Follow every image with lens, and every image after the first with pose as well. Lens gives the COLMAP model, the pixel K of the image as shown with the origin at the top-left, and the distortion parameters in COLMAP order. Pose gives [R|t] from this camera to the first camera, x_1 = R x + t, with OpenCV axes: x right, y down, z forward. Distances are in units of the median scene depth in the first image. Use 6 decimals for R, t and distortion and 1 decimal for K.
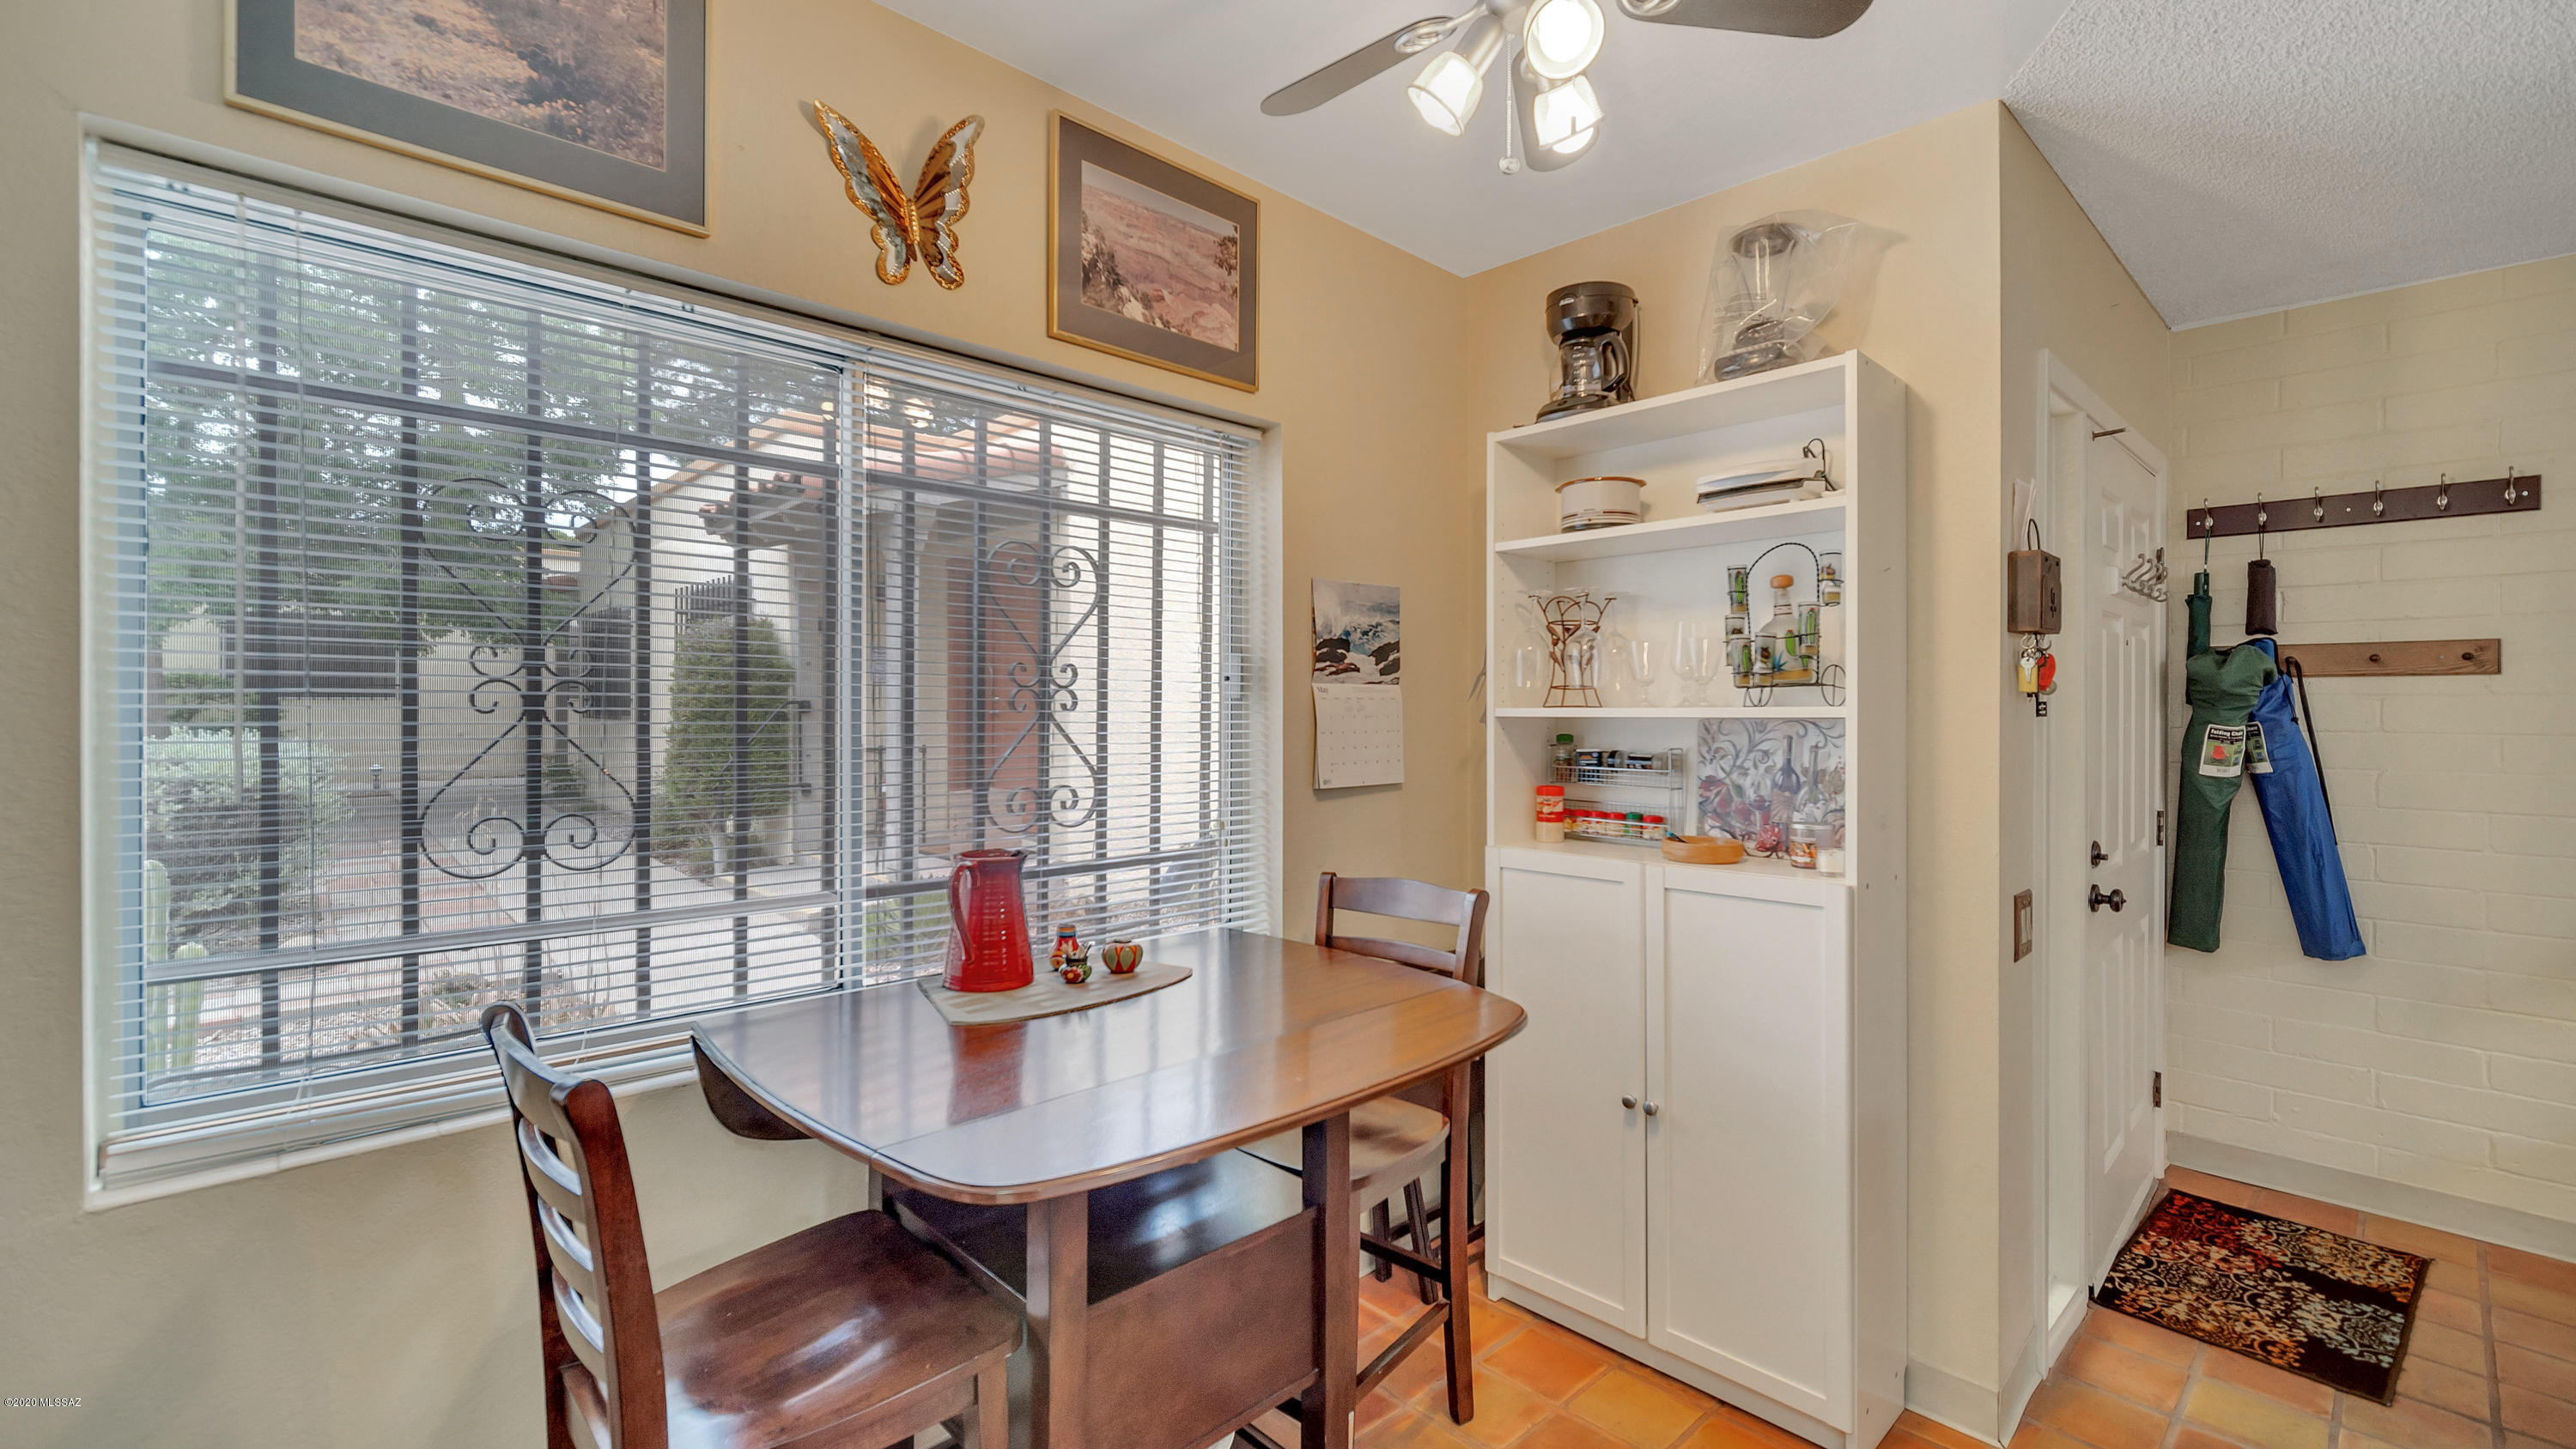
lens RADIAL K [[1057.2, 0, 1285.2], [0, 1057.2, 711.6], [0, 0, 1]] dist [-0.000535, 0.000104]
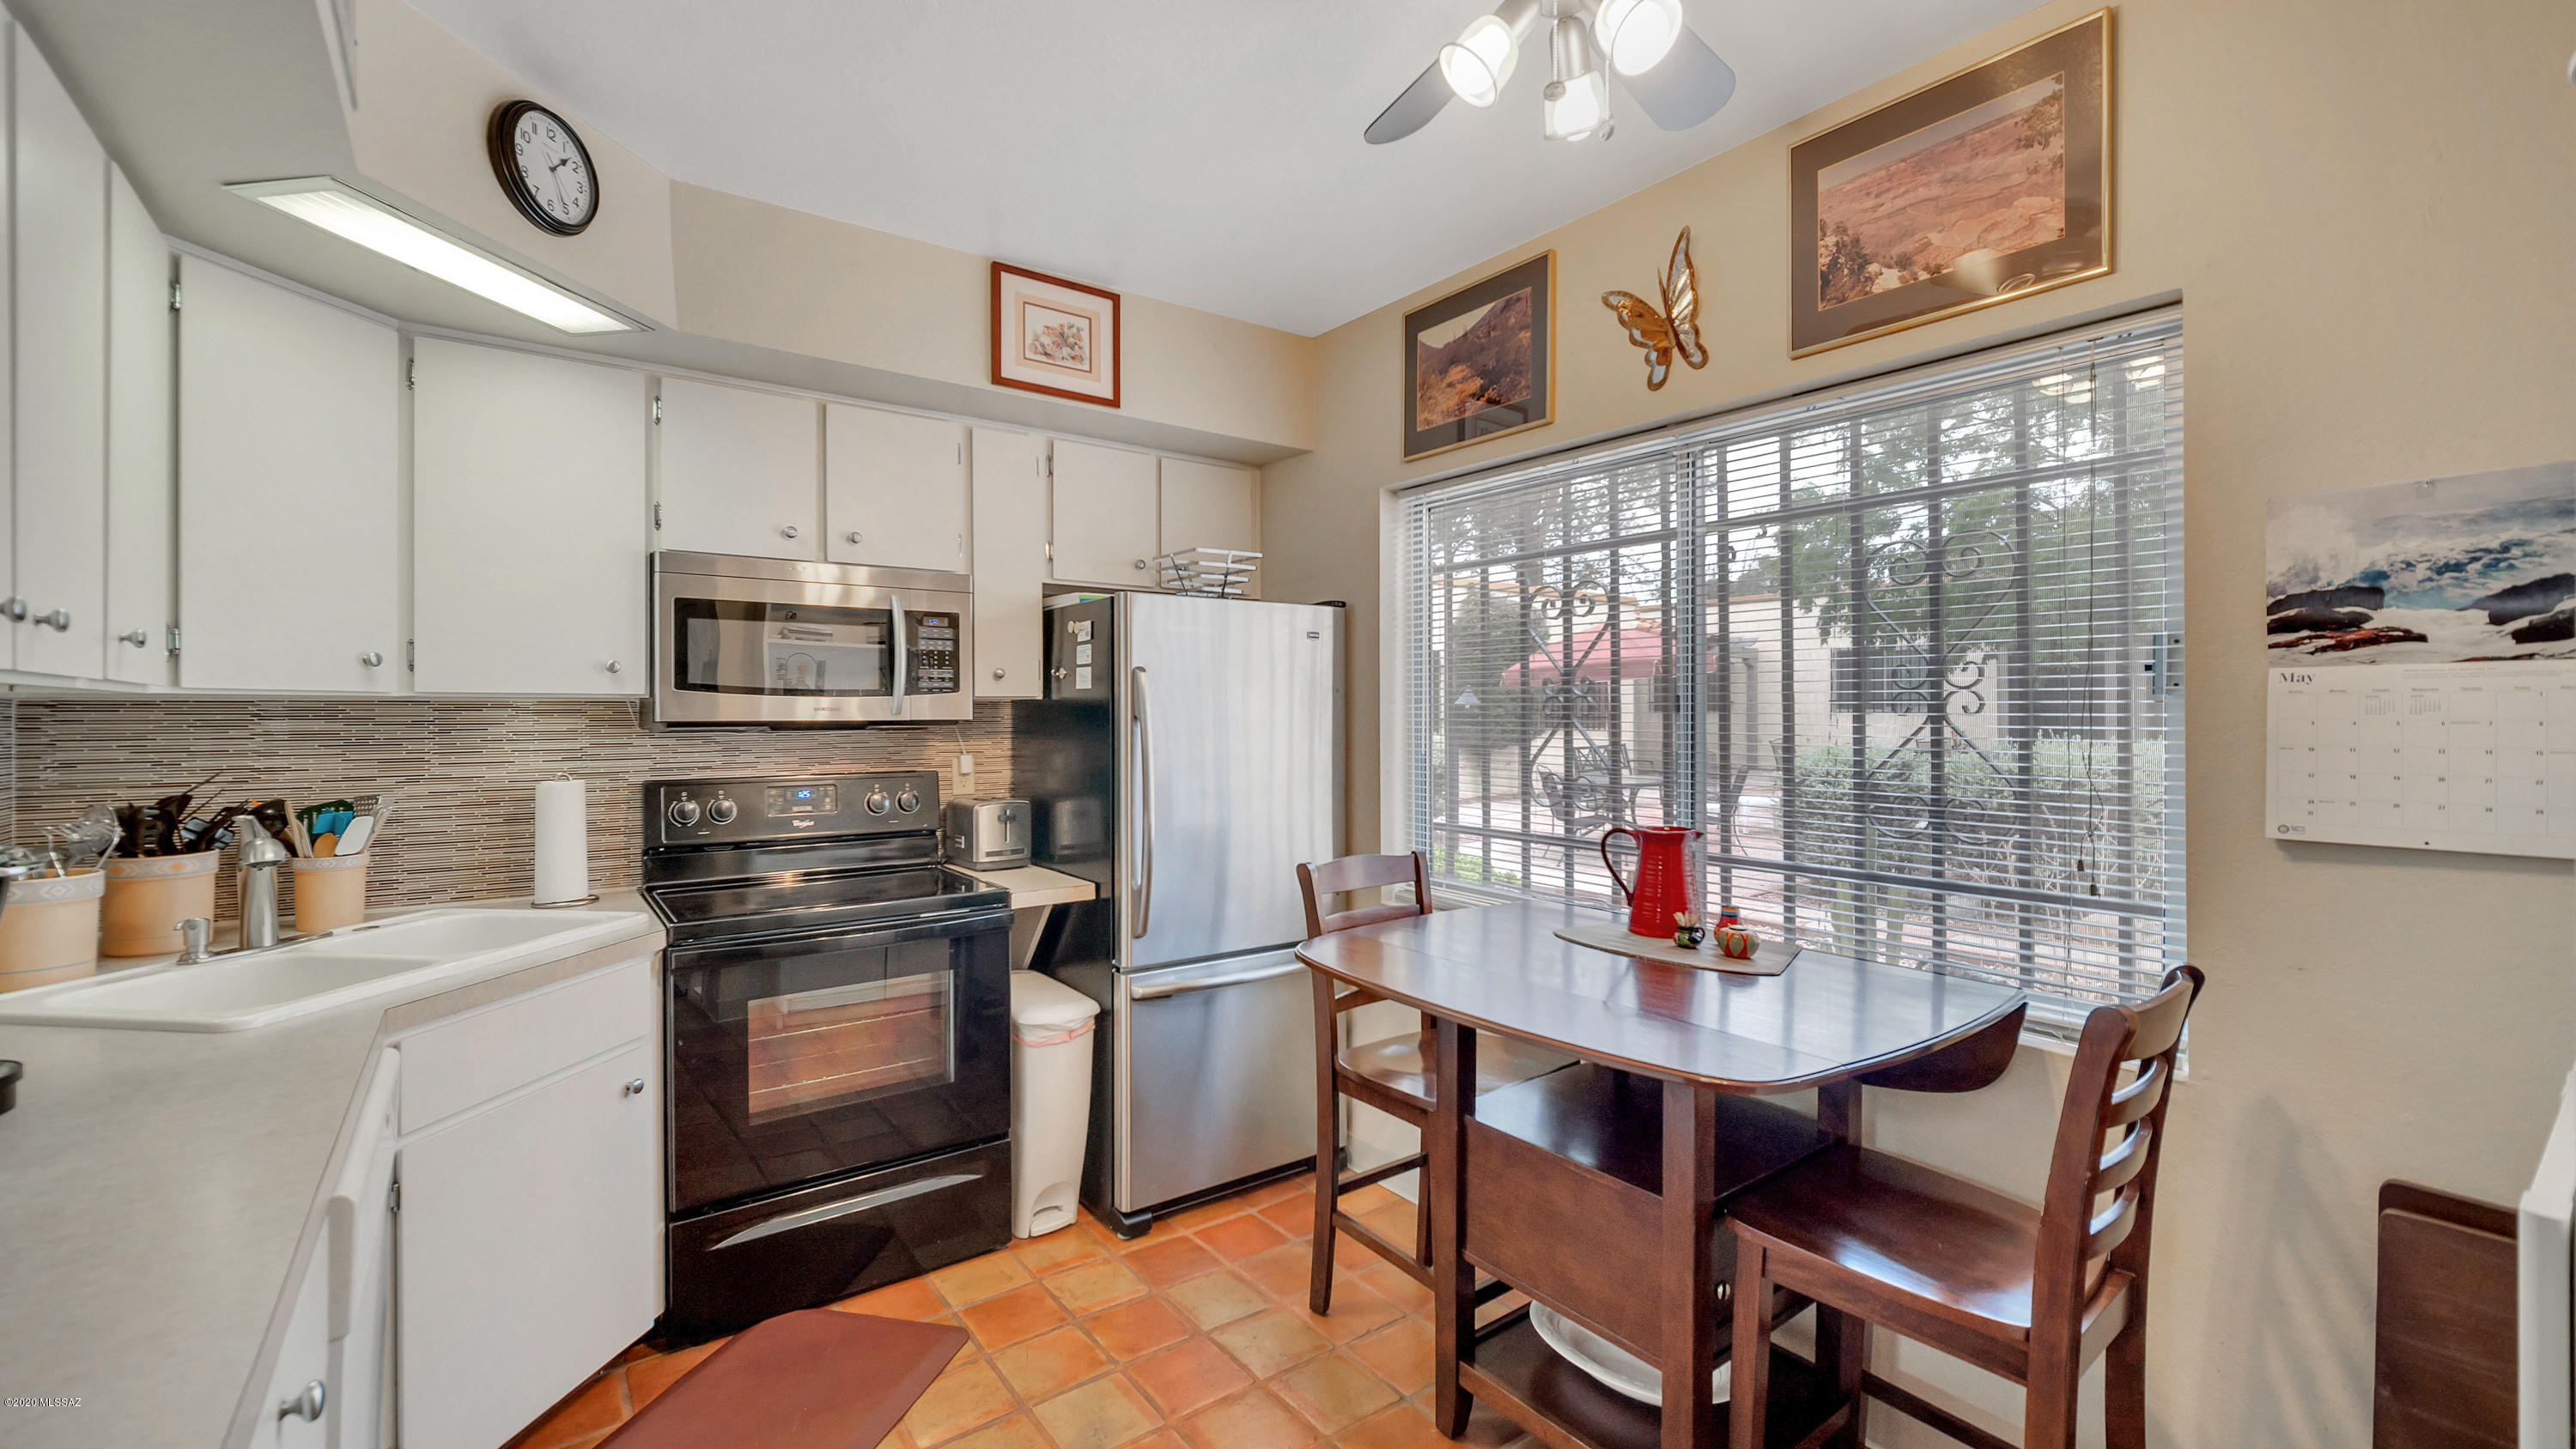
lens RADIAL K [[1057.2, 0, 1302.6], [0, 1057.2, 712.8], [0, 0, 1]] dist [-0.000535, 0.000104]
pose [[-0.099621, -0.008164, -0.994992, 0.831522], [-0.010333, 0.999921, -0.007170, 0.011976], [0.994972, 0.009567, -0.099698, 0.588144]]
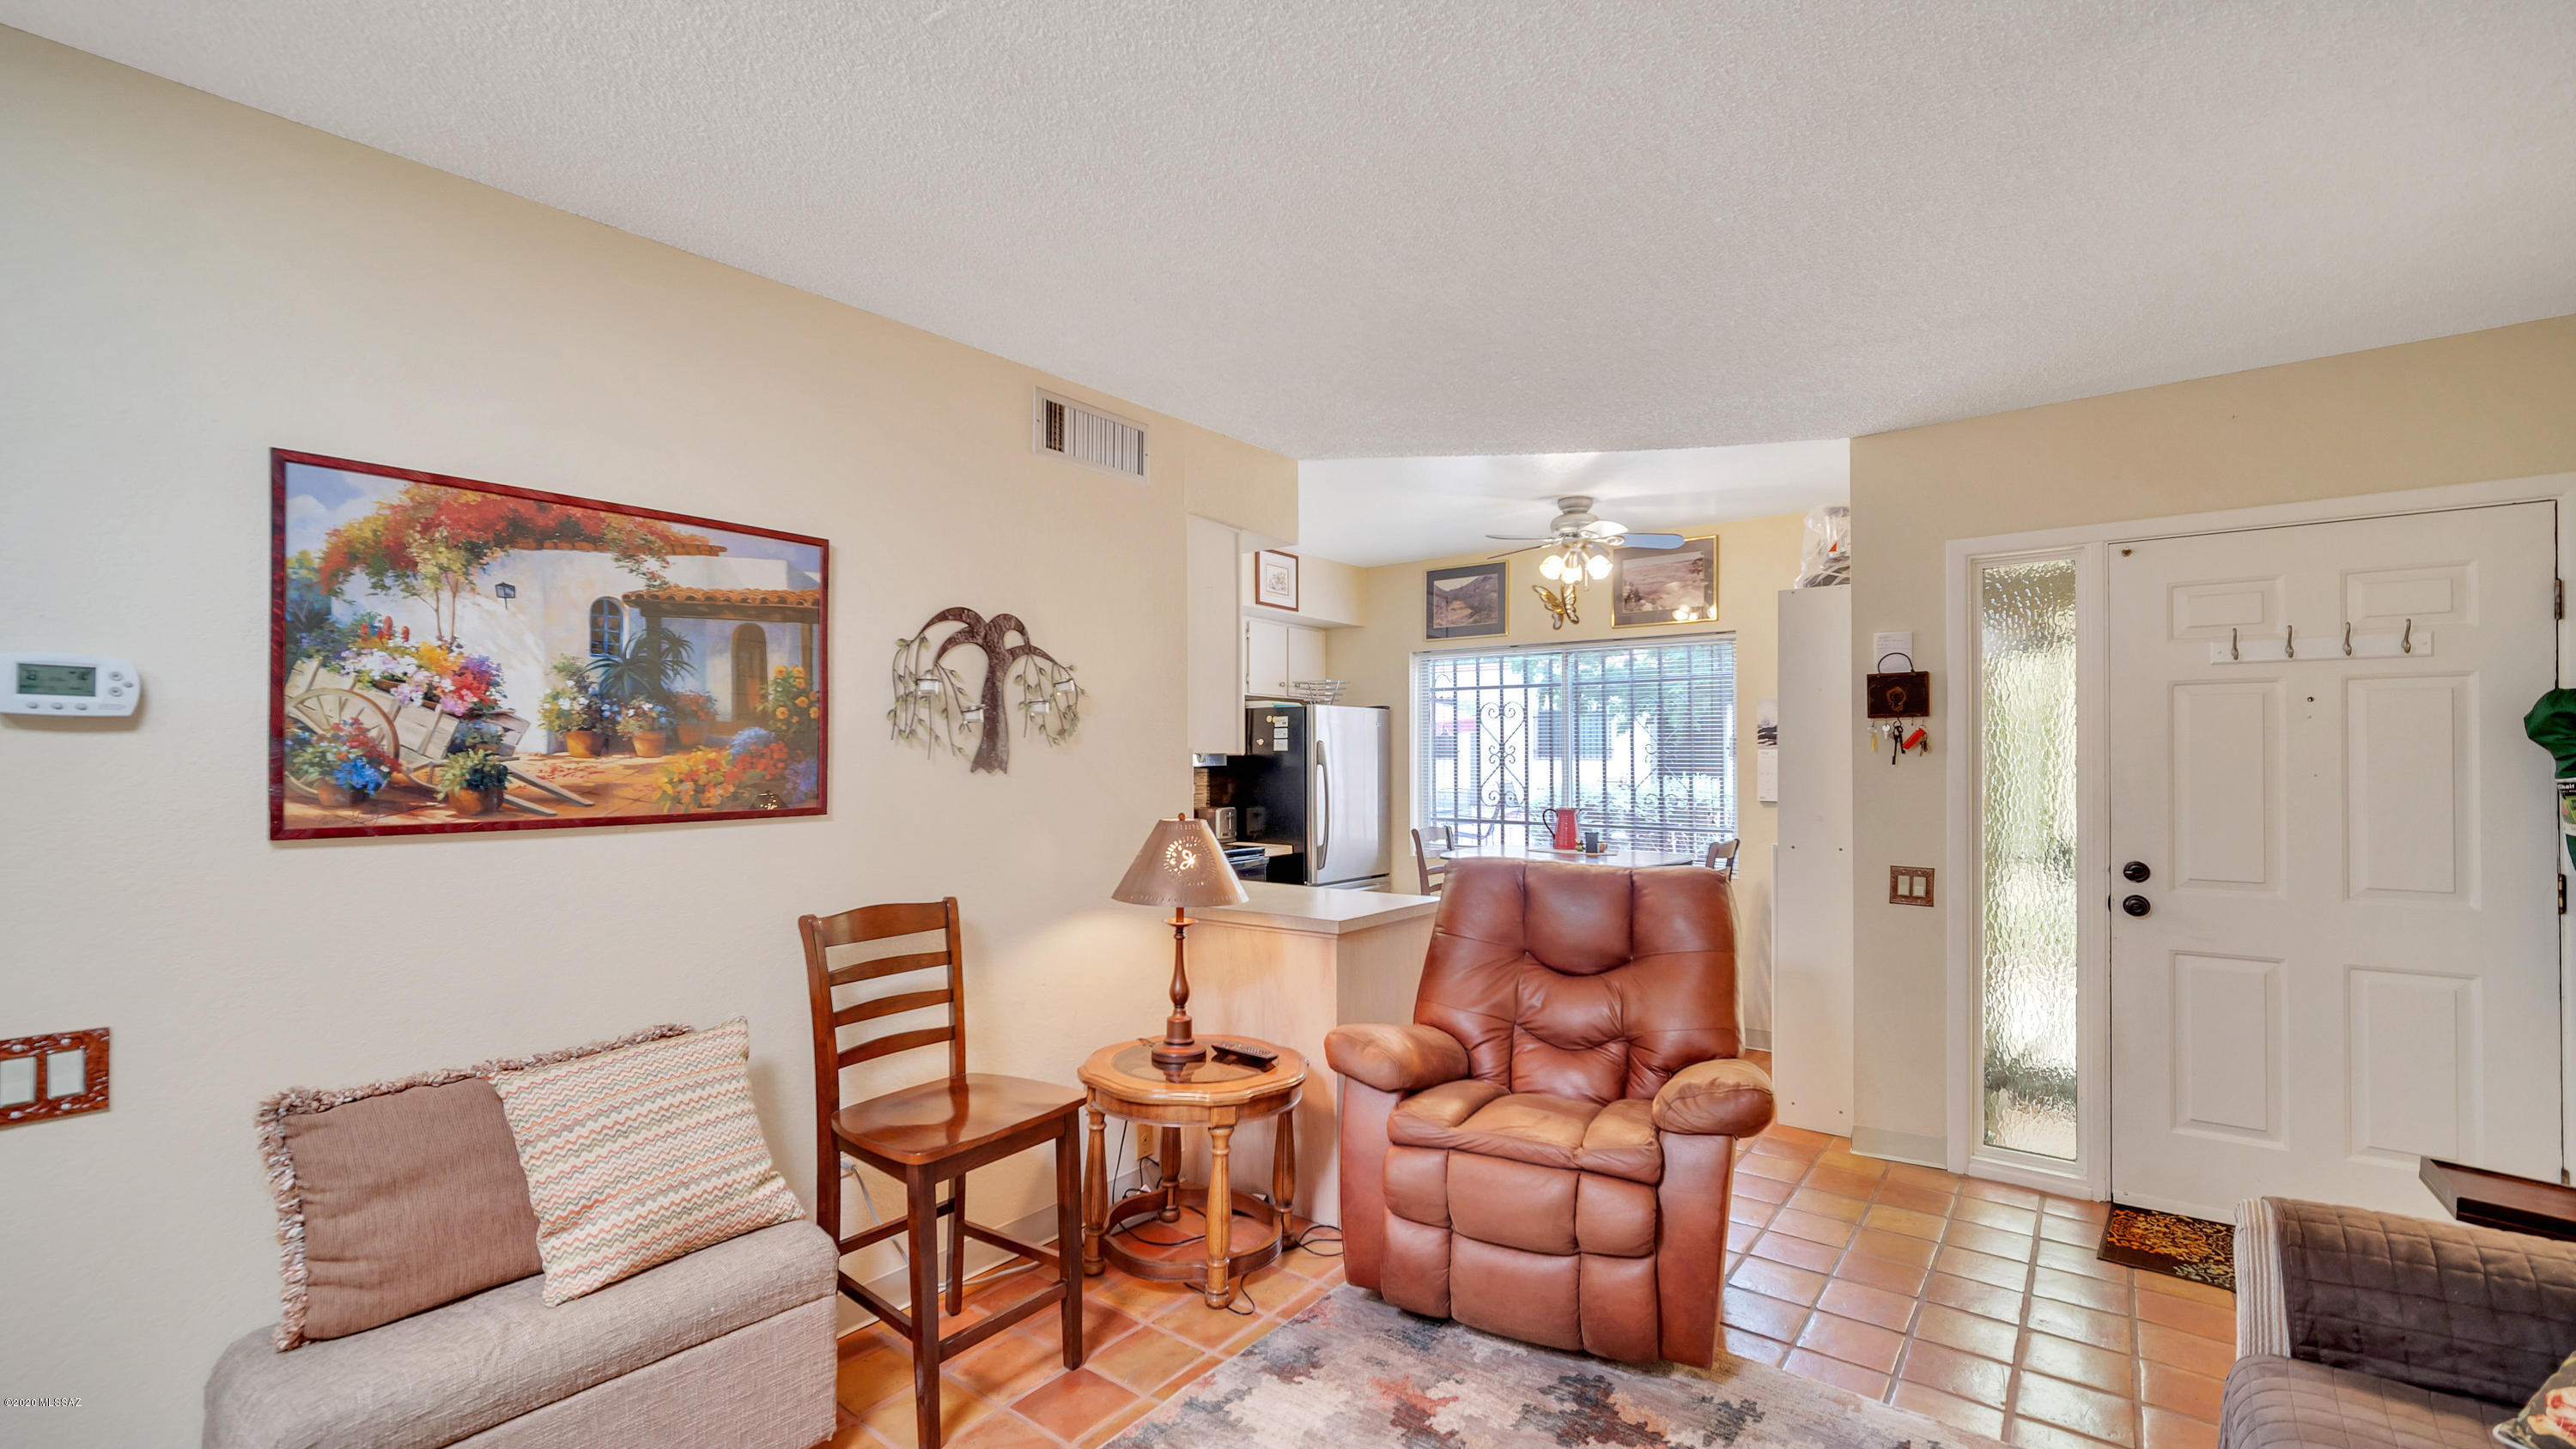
lens RADIAL K [[1057.2, 0, 1294.6], [0, 1057.2, 762.0], [0, 0, 1]] dist [-0.000535, 0.000104]
pose [[0.173604, -0.003942, -0.984808, 2.259328], [-0.007949, 0.999954, -0.005404, 0.019226], [0.984783, 0.008767, 0.173565, -0.296212]]
